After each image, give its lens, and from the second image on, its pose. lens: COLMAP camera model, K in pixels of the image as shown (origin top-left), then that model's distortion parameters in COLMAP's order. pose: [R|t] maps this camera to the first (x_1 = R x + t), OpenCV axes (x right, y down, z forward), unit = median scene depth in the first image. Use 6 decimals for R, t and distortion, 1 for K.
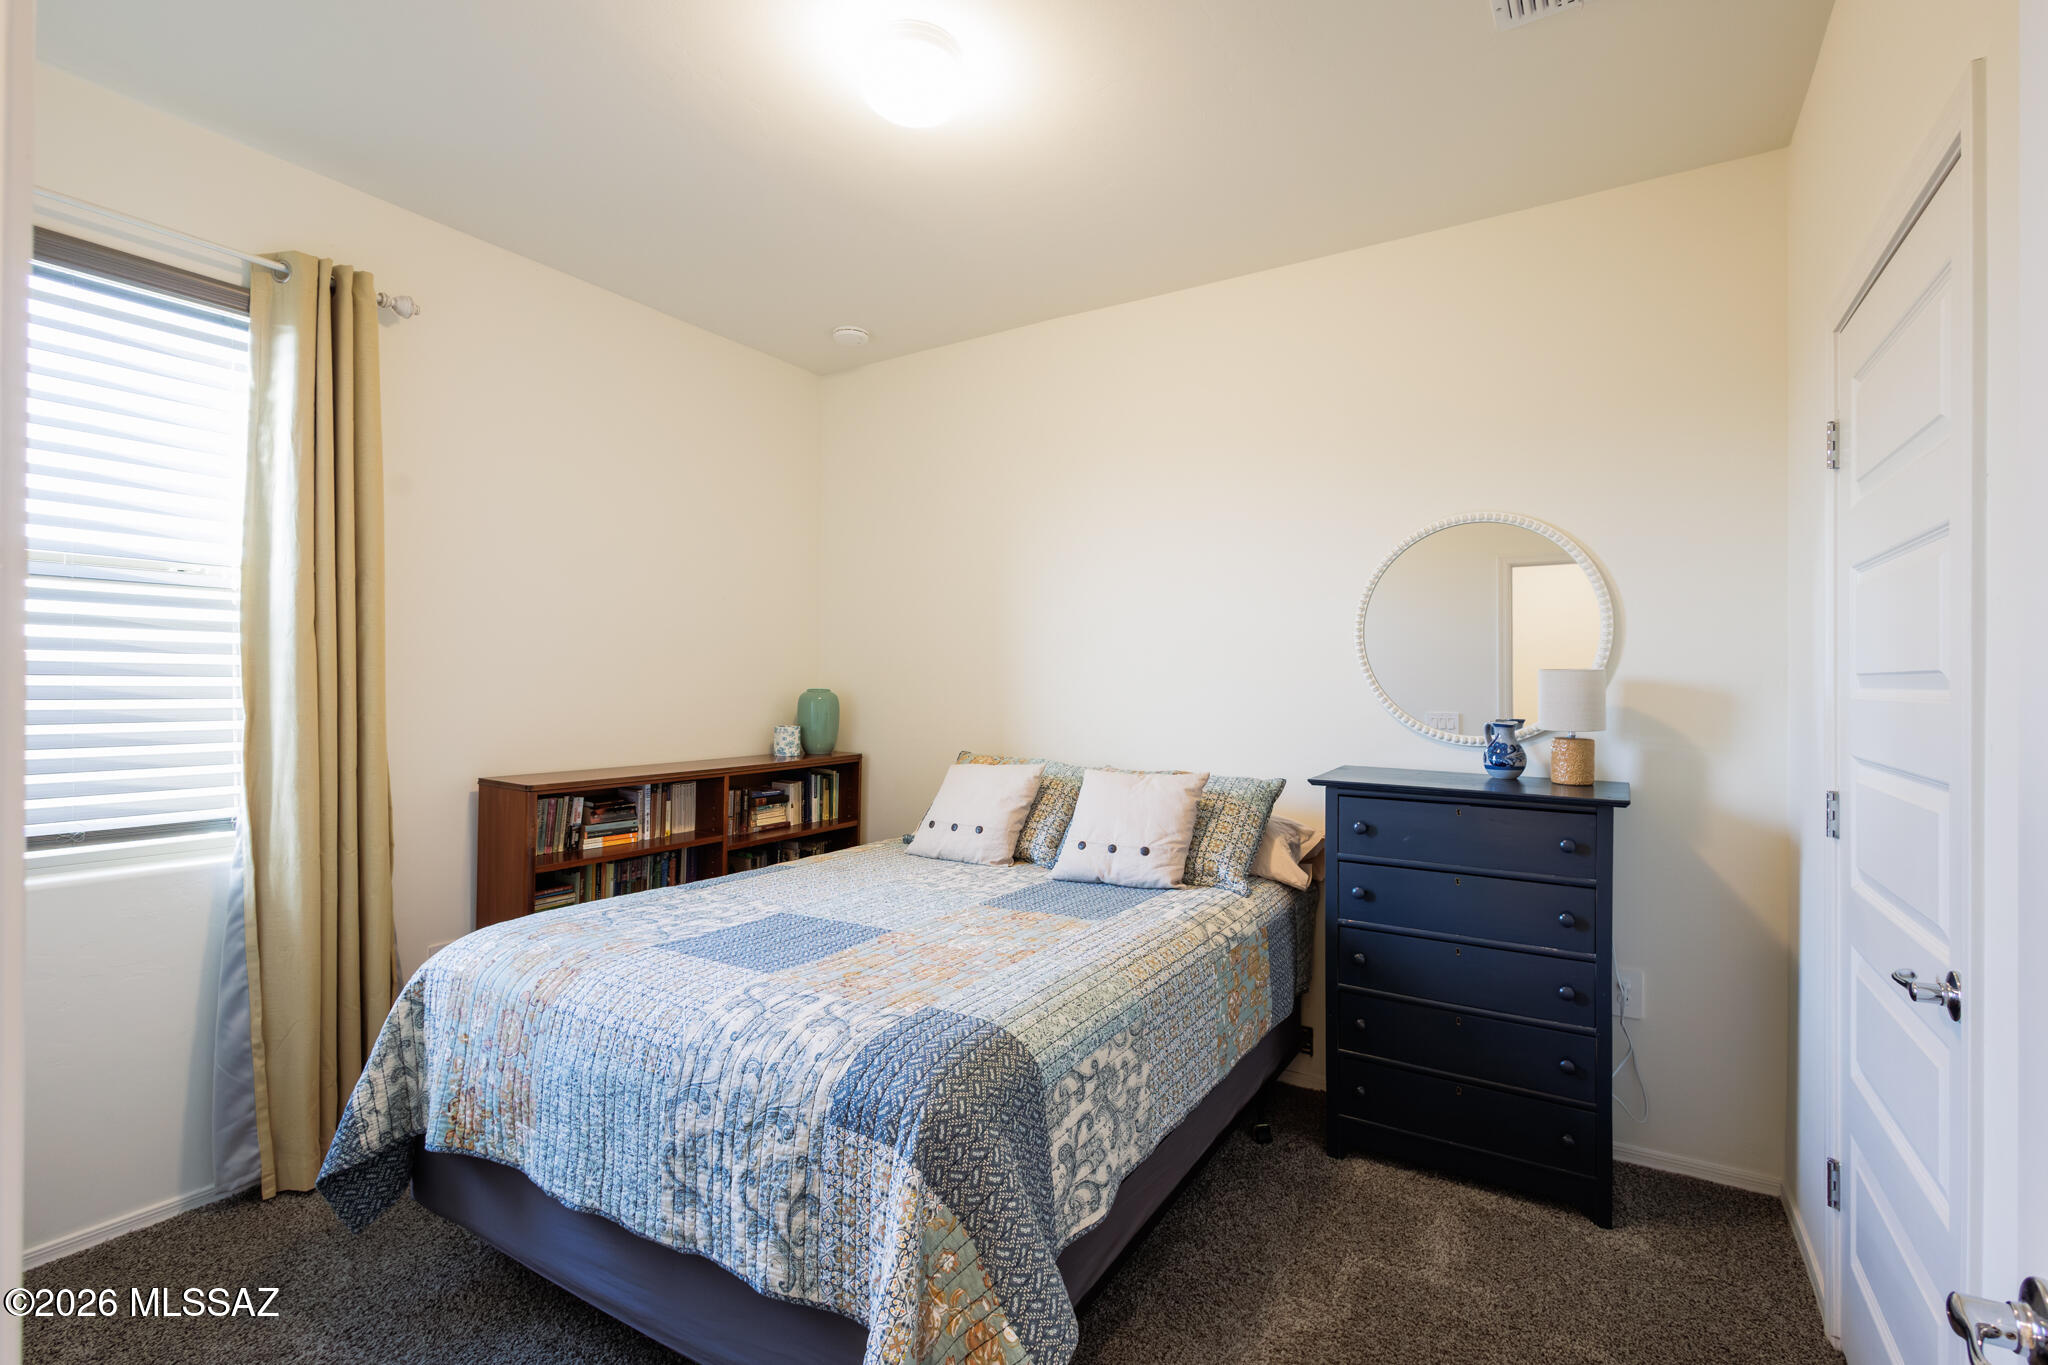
lens RADIAL K [[946.6, 0, 1024.0], [0, 946.6, 682.5], [0, 0, 1]] dist [0.007983, -0.000742]
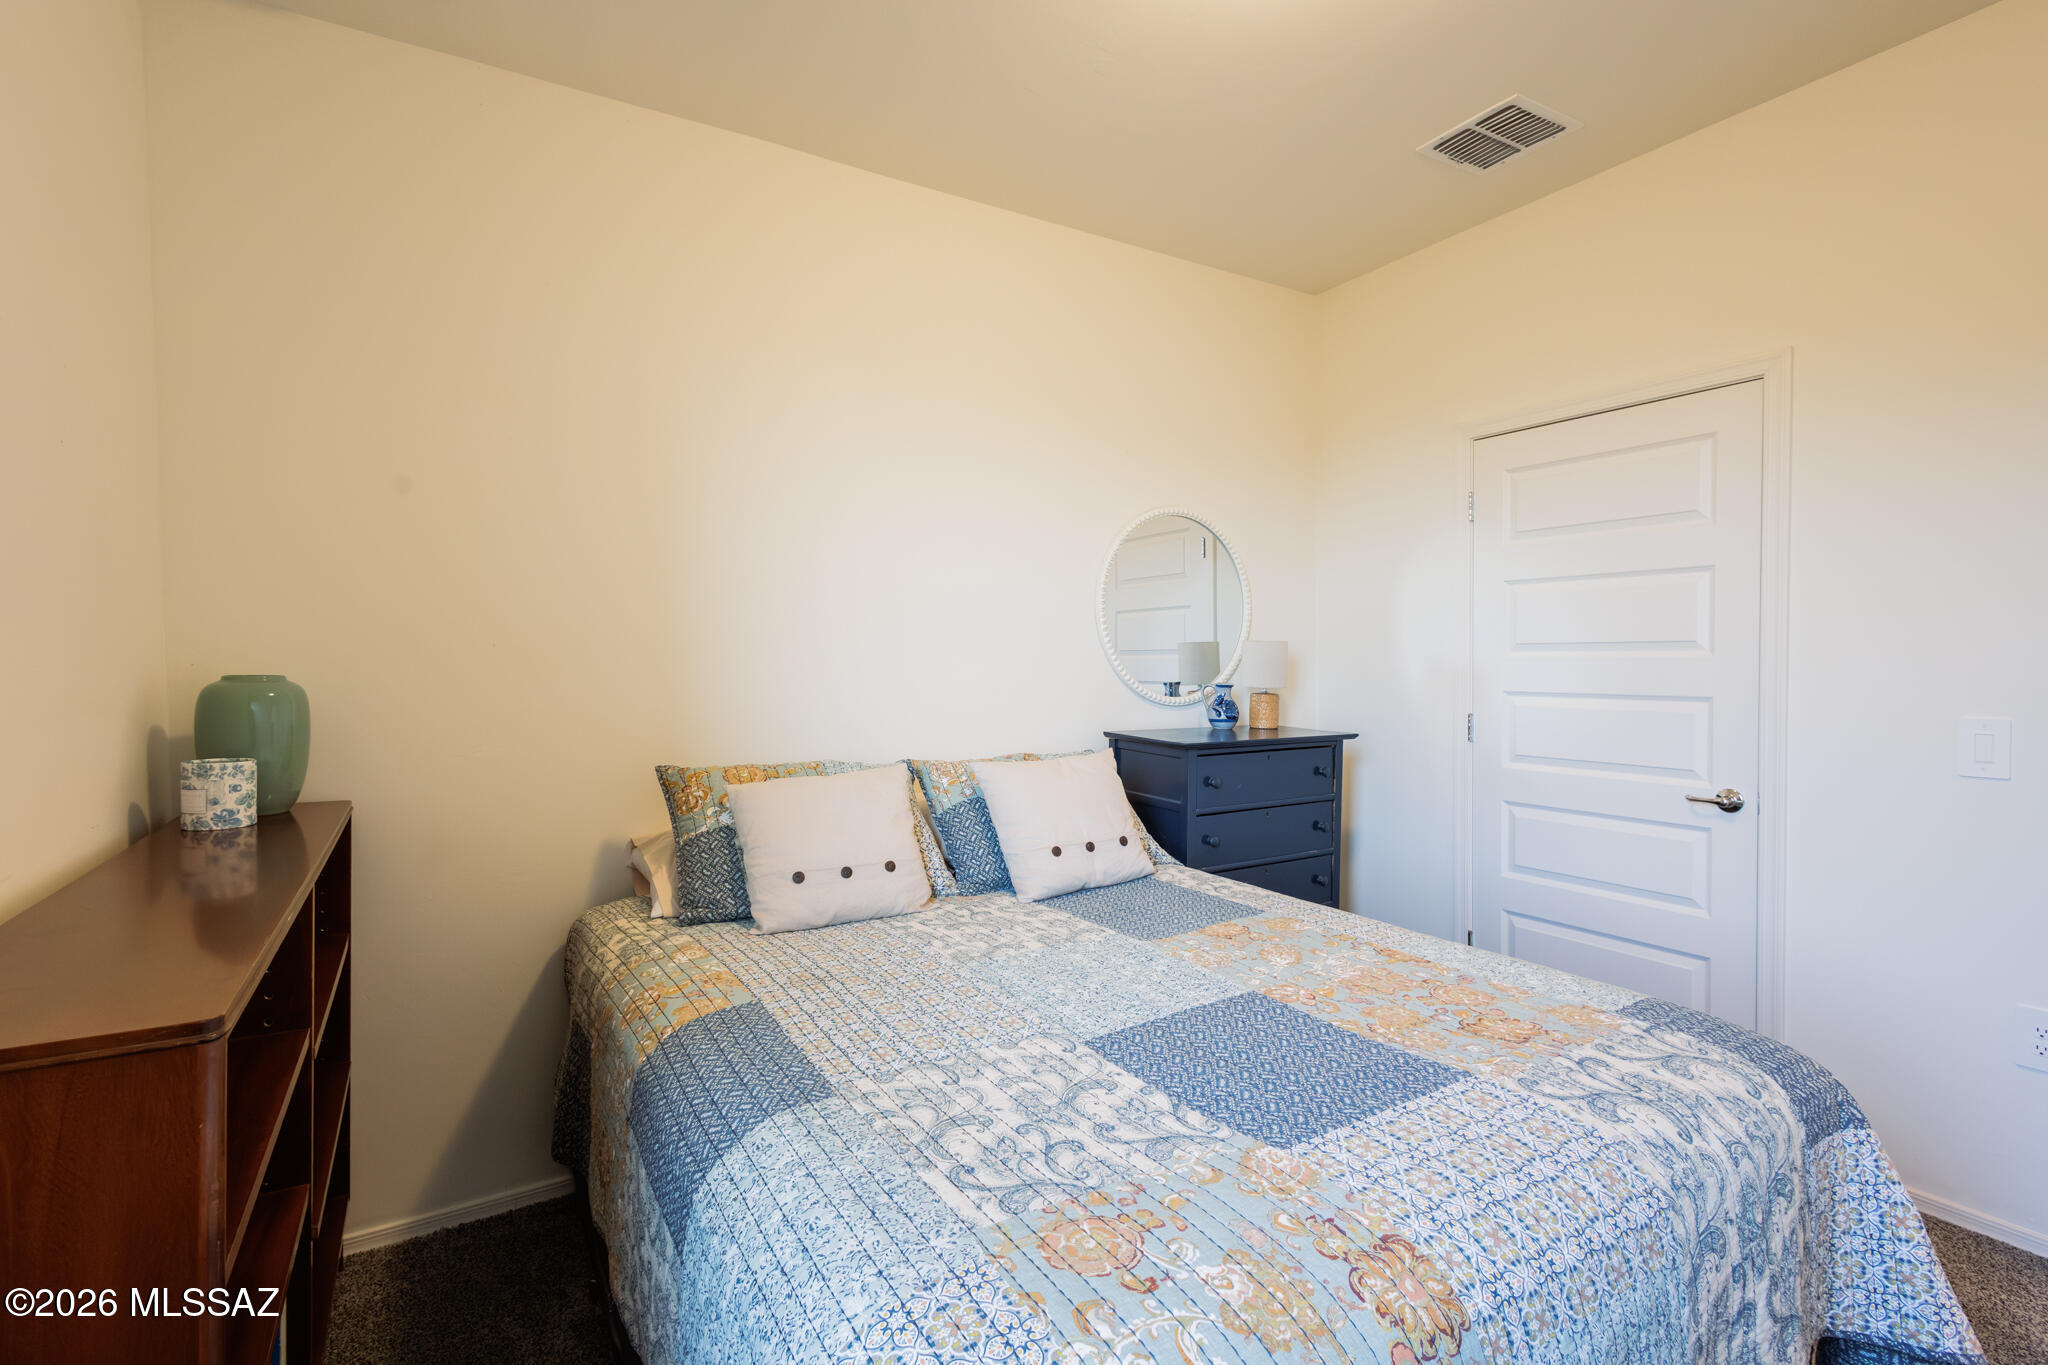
lens RADIAL K [[946.6, 0, 1024.0], [0, 946.6, 682.5], [0, 0, 1]] dist [0.007983, -0.000742]
pose [[0.441875, -0.030961, 0.896542, -0.871947], [0.010327, 0.999514, 0.029427, 0.001648], [-0.897017, -0.003744, 0.441980, 0.849406]]
